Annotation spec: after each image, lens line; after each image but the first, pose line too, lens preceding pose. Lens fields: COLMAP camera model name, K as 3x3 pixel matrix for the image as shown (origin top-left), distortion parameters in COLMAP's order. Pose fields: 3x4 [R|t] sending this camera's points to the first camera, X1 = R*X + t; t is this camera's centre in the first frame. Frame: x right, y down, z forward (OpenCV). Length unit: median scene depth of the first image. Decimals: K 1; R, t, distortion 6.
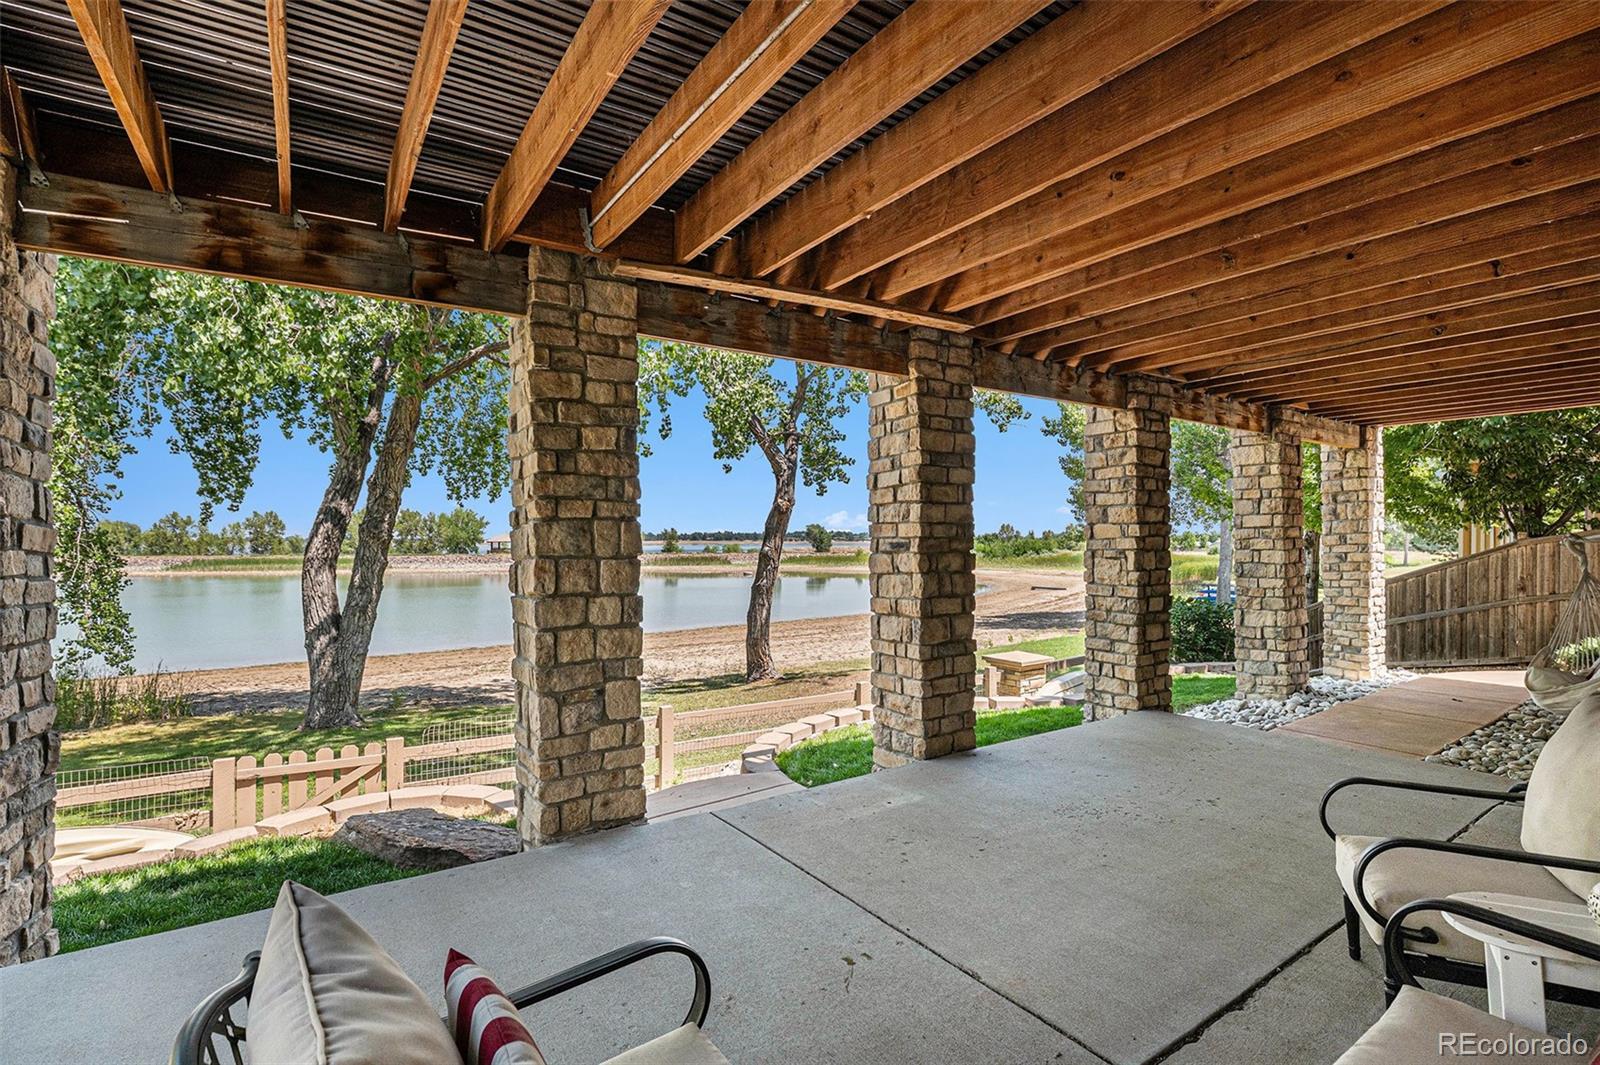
lens RADIAL K [[749.6, 0, 799.7], [0, 749.6, 534.9], [0, 0, 1]] dist [-0.039237, 0.009522]
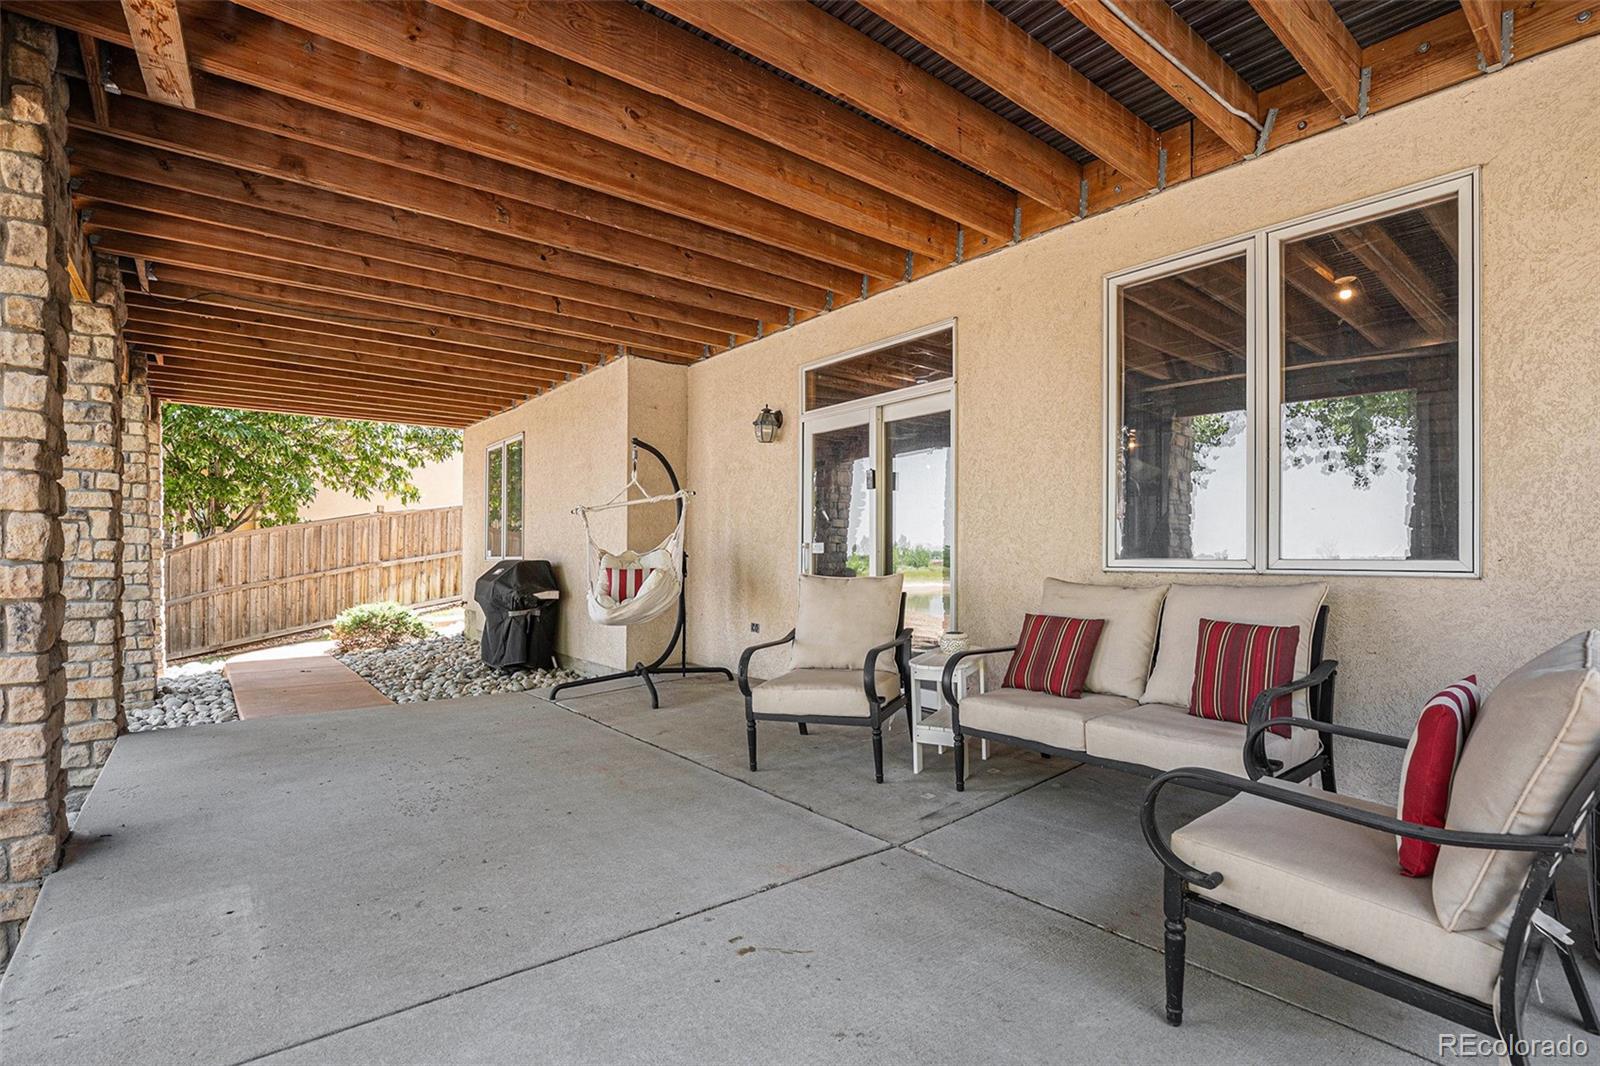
lens RADIAL K [[749.6, 0, 824.1], [0, 749.6, 558.5], [0, 0, 1]] dist [-0.039237, 0.009522]
pose [[-0.094033, -0.003235, 0.995564, -0.288422], [-0.007787, 0.999967, 0.002513, 0.058502], [-0.995539, -0.007516, -0.094055, 0.389483]]
